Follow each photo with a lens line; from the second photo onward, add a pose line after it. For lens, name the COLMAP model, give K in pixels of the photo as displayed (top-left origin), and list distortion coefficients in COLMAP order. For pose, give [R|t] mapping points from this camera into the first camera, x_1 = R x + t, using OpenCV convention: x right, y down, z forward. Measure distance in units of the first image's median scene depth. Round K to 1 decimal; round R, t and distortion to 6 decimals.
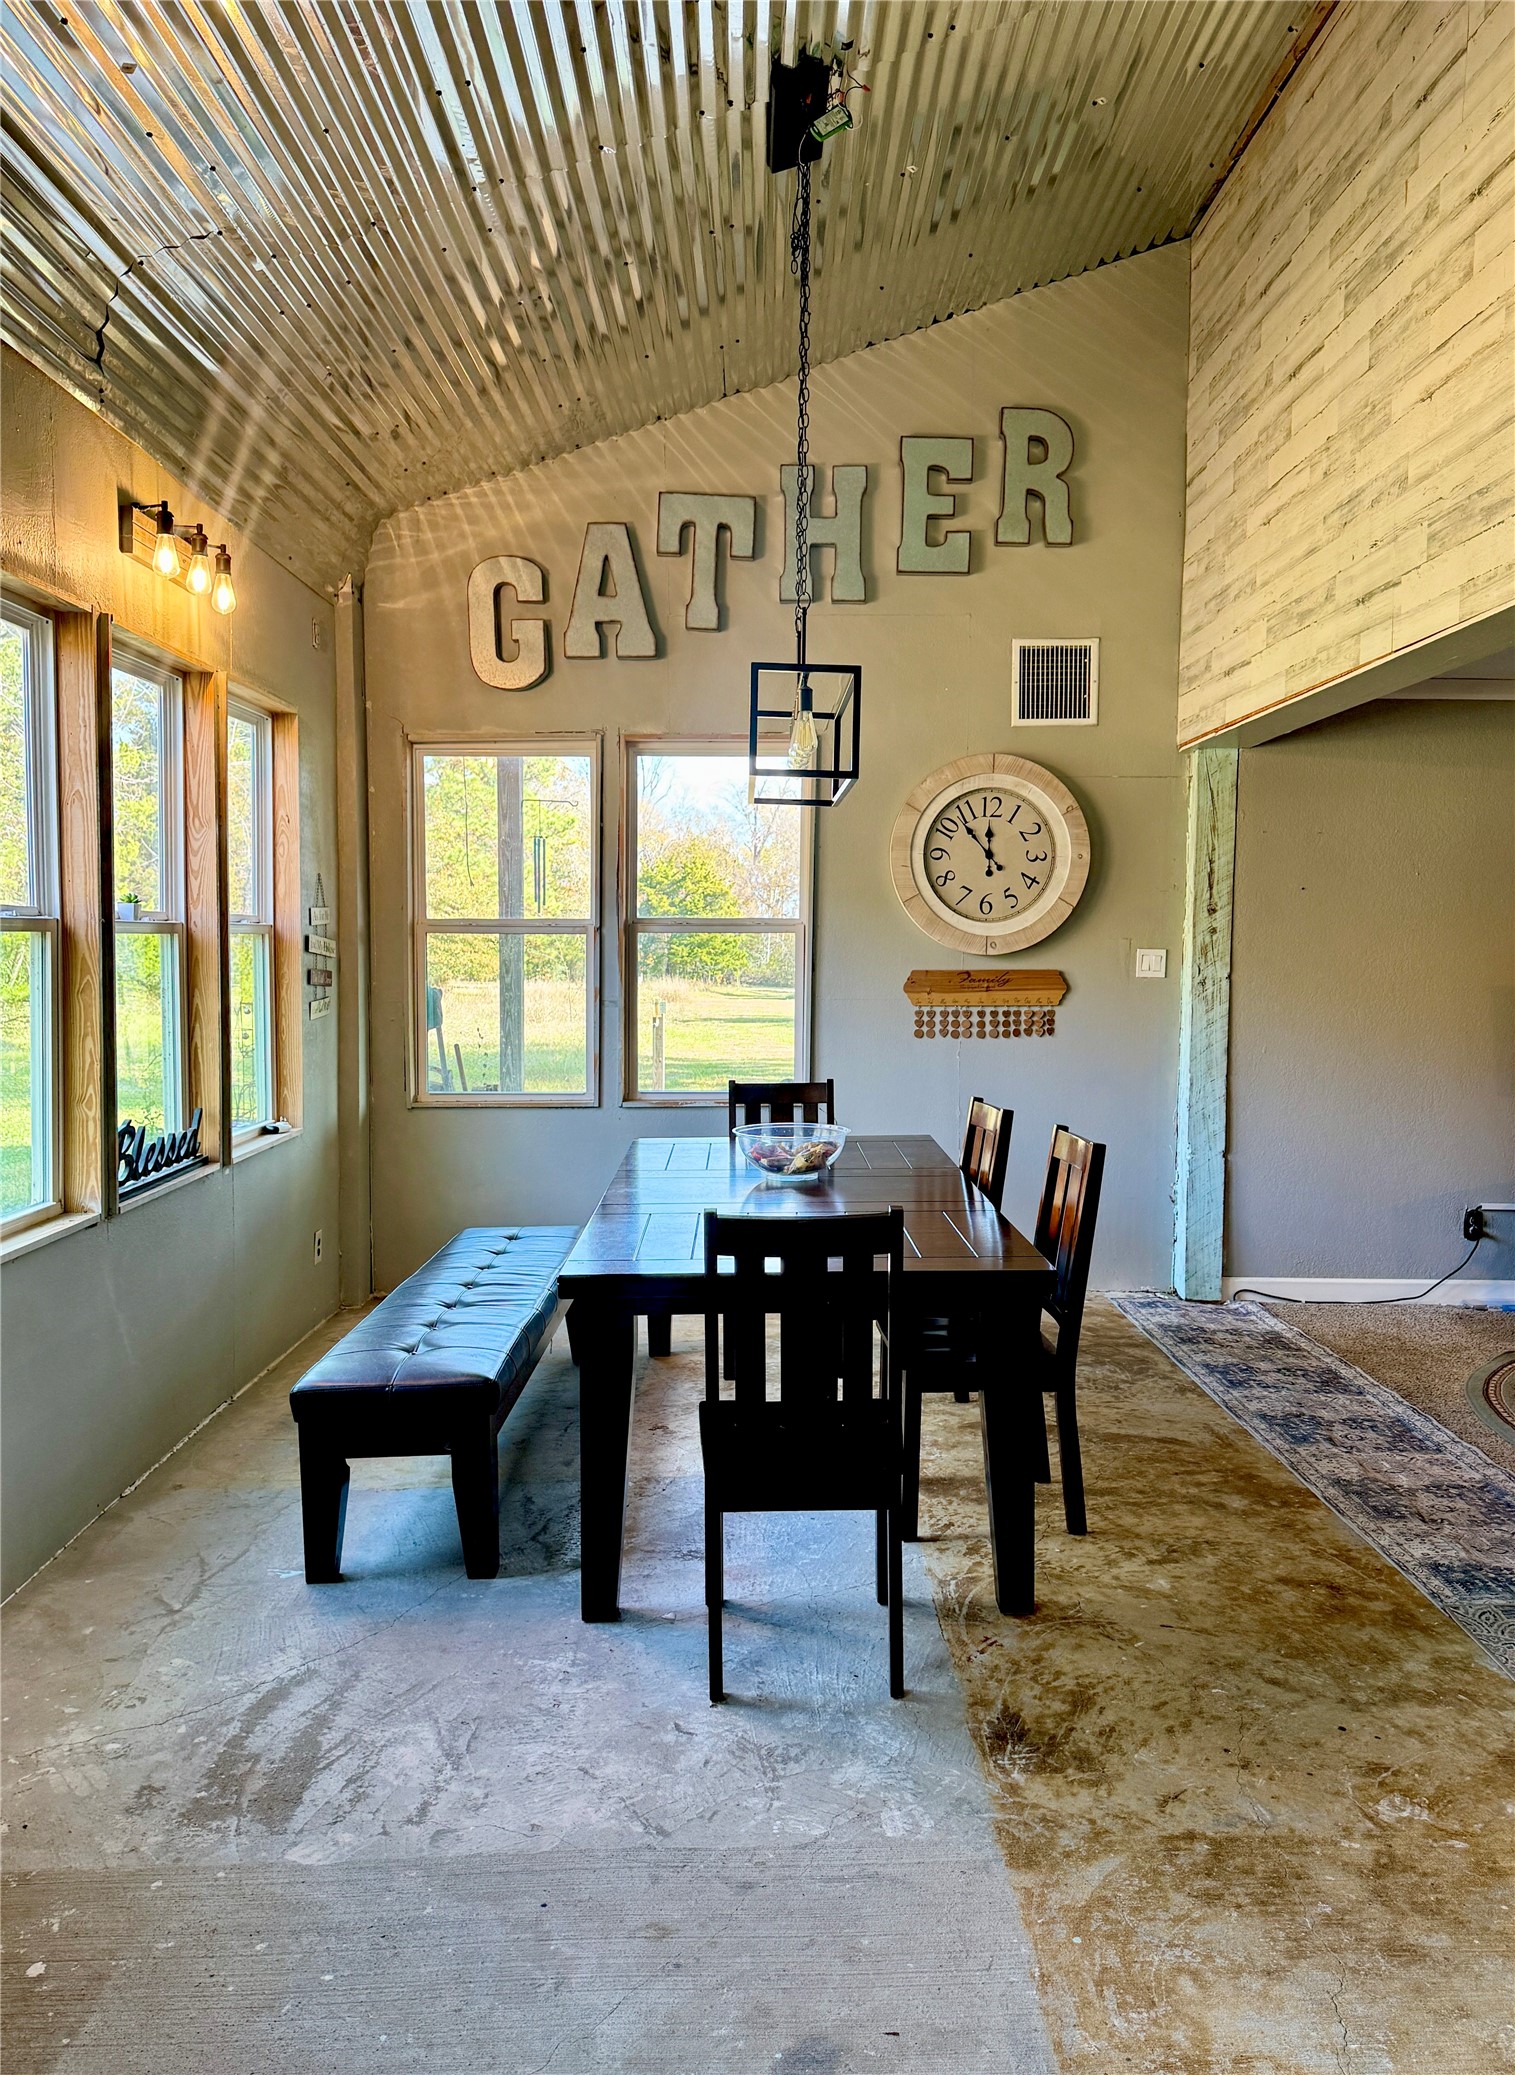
lens RADIAL K [[1539.1, 0, 763.0], [0, 1539.1, 1057.9], [0, 0, 1]] dist [0.132840, -0.173125]
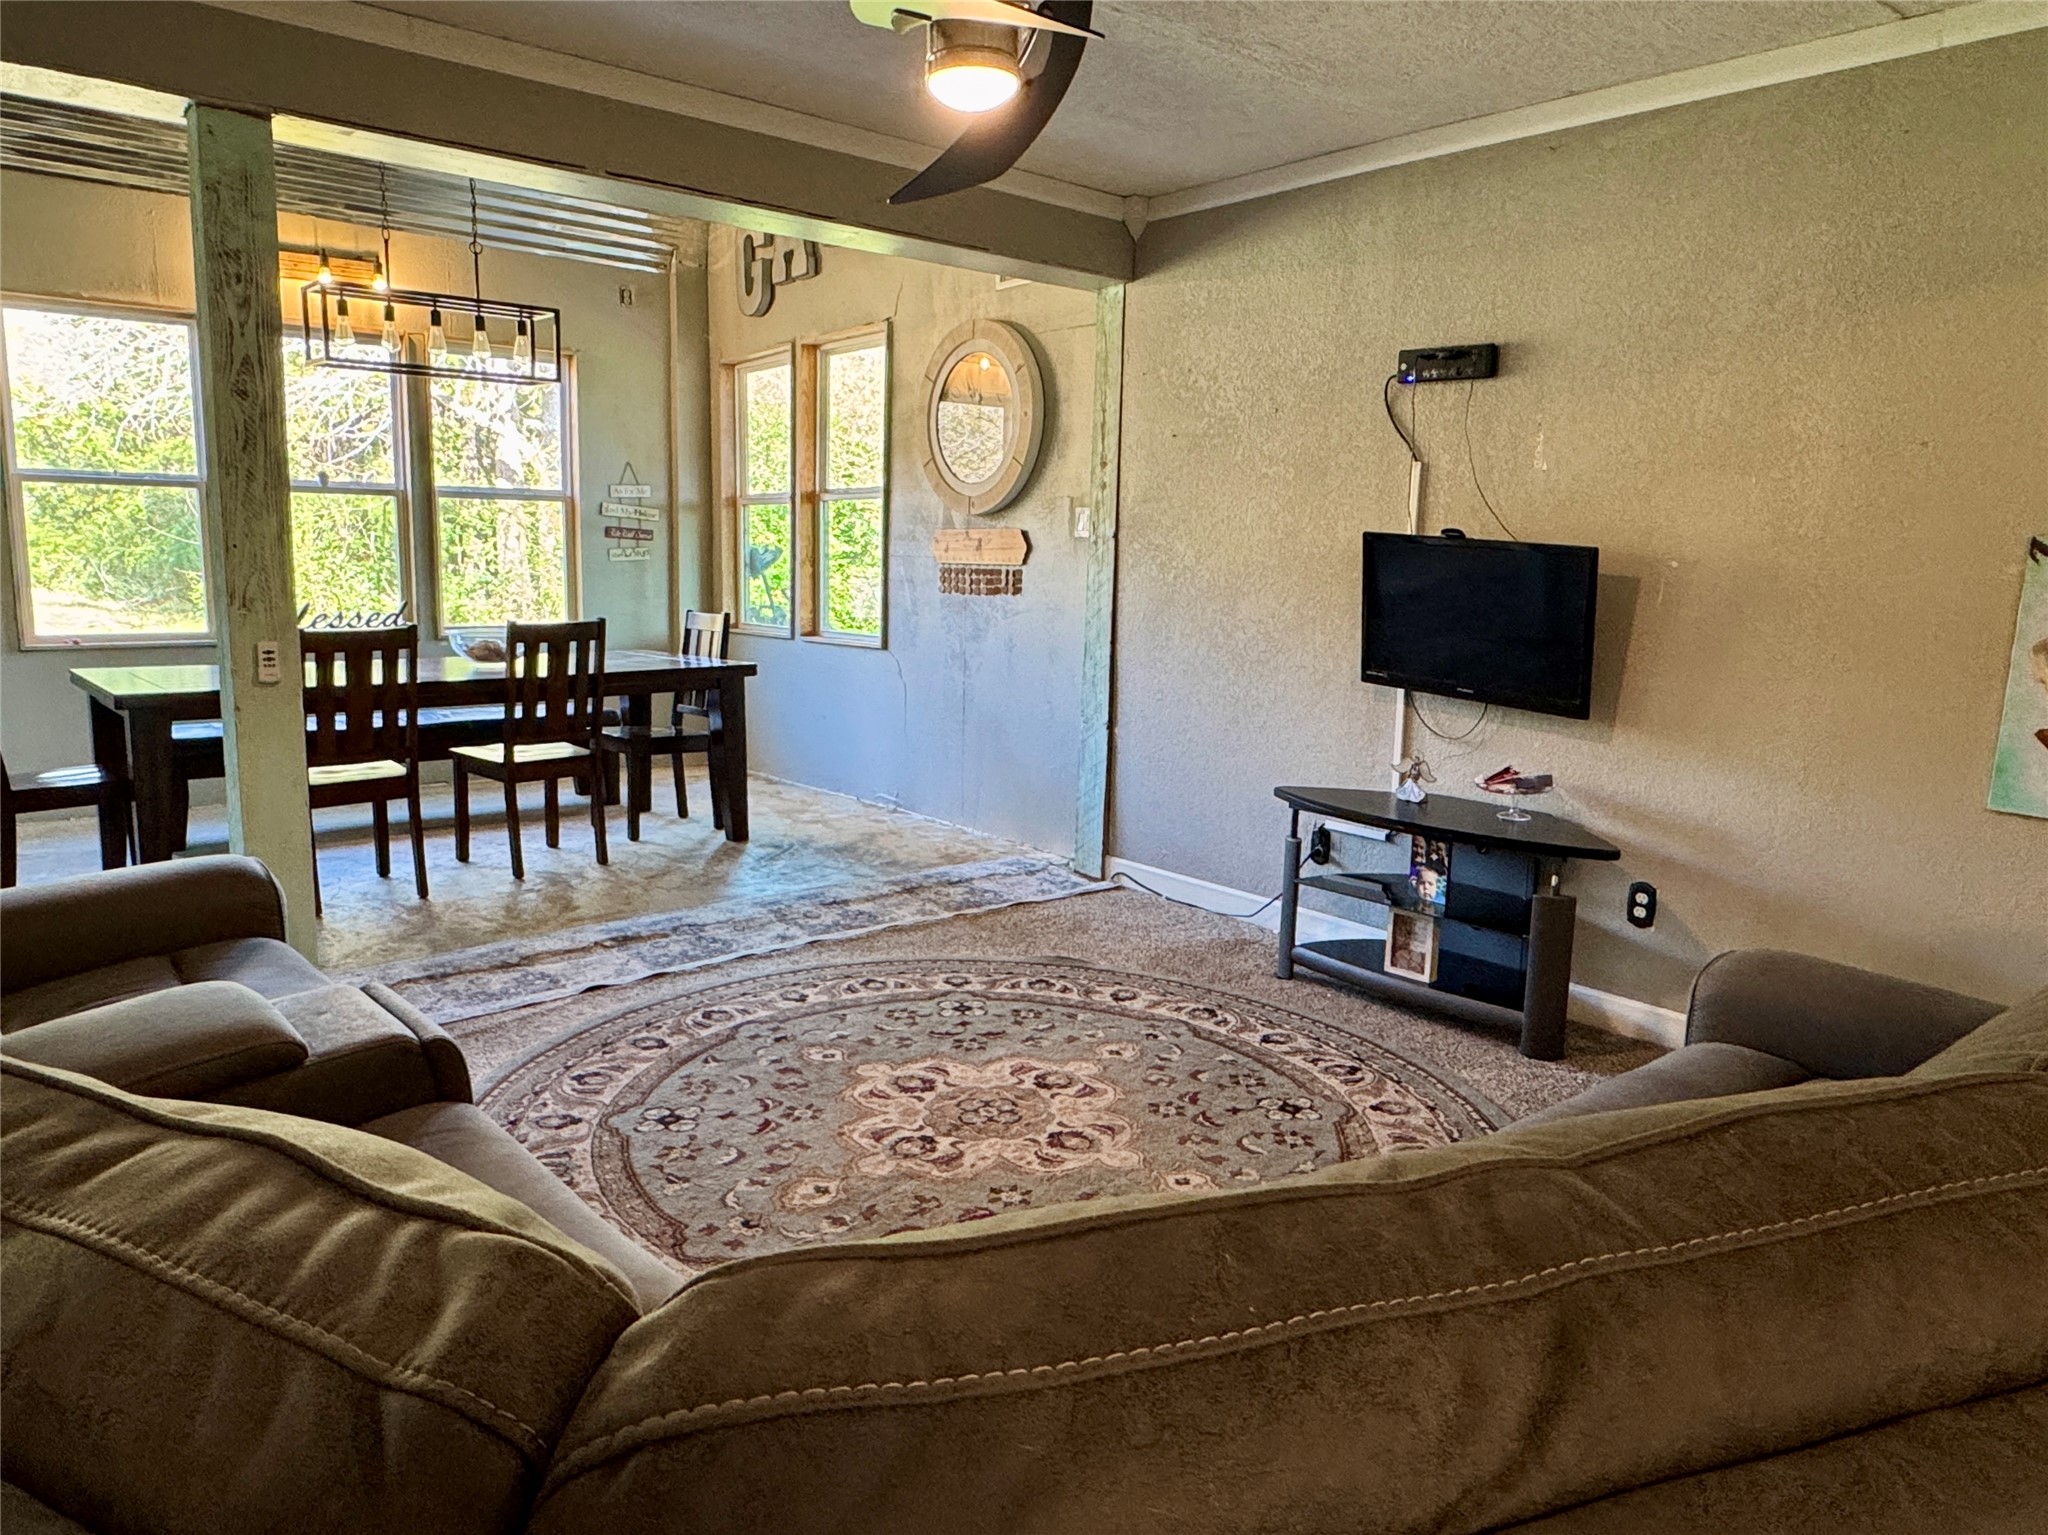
lens RADIAL K [[1393.6, 0, 1024.0], [0, 1393.6, 767.5], [0, 0, 1]] dist [-0.001337, -0.000637]
pose [[0.602840, 0.128330, -0.787474, 1.193278], [-0.064030, 0.991578, 0.112574, -0.006703], [0.795289, -0.017442, 0.605980, 0.572641]]
